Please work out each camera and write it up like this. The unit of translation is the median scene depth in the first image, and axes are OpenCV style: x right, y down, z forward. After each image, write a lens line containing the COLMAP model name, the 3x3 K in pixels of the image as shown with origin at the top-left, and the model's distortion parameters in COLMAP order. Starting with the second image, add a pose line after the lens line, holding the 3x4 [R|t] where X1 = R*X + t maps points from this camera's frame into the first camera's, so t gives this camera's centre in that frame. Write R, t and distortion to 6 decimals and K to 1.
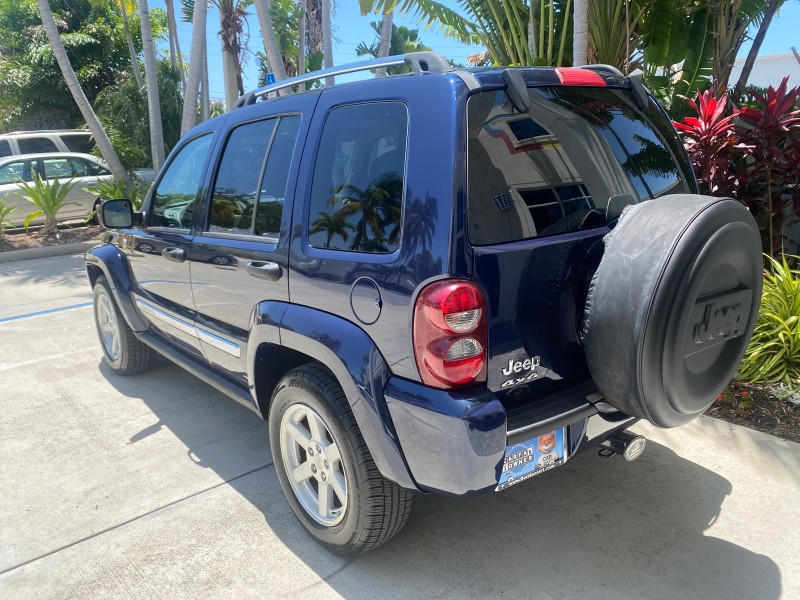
lens RADIAL K [[615.8, 0, 402.5], [0, 615.8, 289.8], [0, 0, 1]] dist [0.003688, 0.008006]
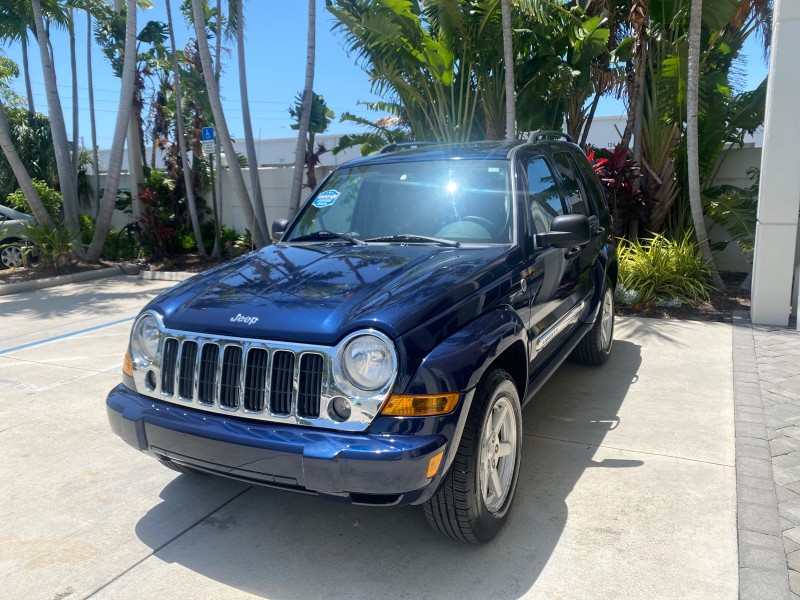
lens RADIAL K [[619.5, 0, 400.0], [0, 619.5, 300.0], [0, 0, 1]] dist [0.012762, -0.008569]
pose [[0.933171, -0.072451, 0.352055, -1.088789], [0.095154, 0.994324, -0.047592, 0.227453], [-0.346609, 0.077911, 0.934769, -0.703265]]
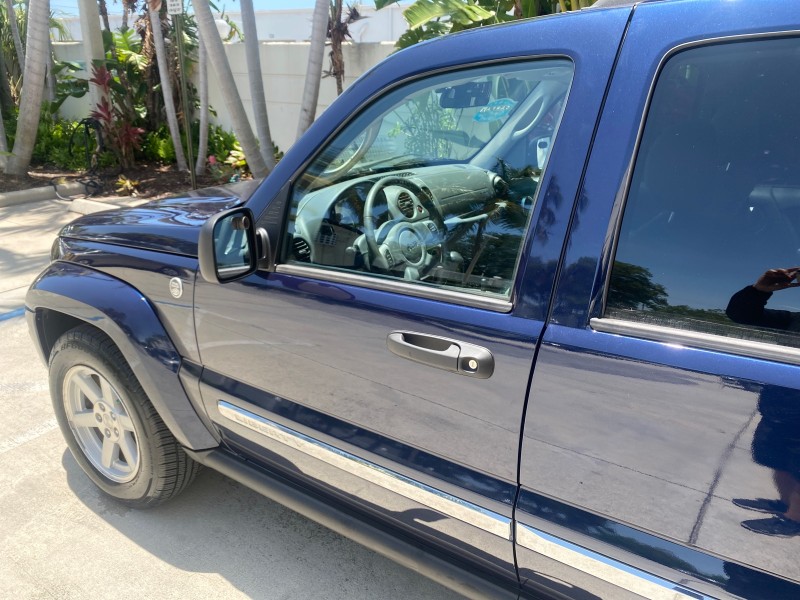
lens RADIAL K [[599.0, 0, 398.0], [0, 599.0, 283.0], [0, 0, 1]] dist [0.052550, -0.000037]
pose [[0.962783, -0.071001, 0.260784, -0.586041], [0.044234, 0.993262, 0.107117, -0.175759], [-0.266632, -0.091595, 0.959436, 0.721736]]
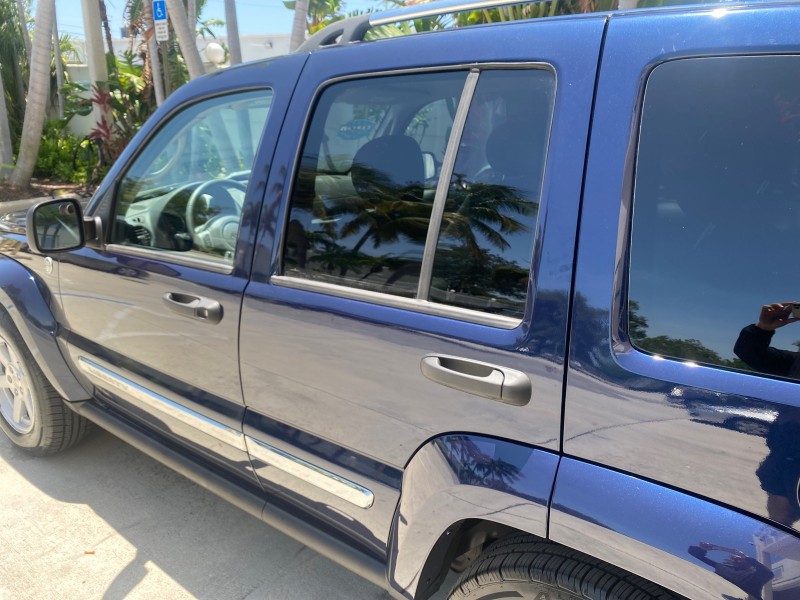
lens RADIAL K [[619.5, 0, 400.0], [0, 619.5, 300.0], [0, 0, 1]] dist [0.012762, -0.008569]
pose [[0.973721, -0.029633, 0.225809, -0.367588], [0.010394, 0.996248, 0.085917, -0.128673], [-0.227508, -0.081312, 0.970375, 0.476333]]
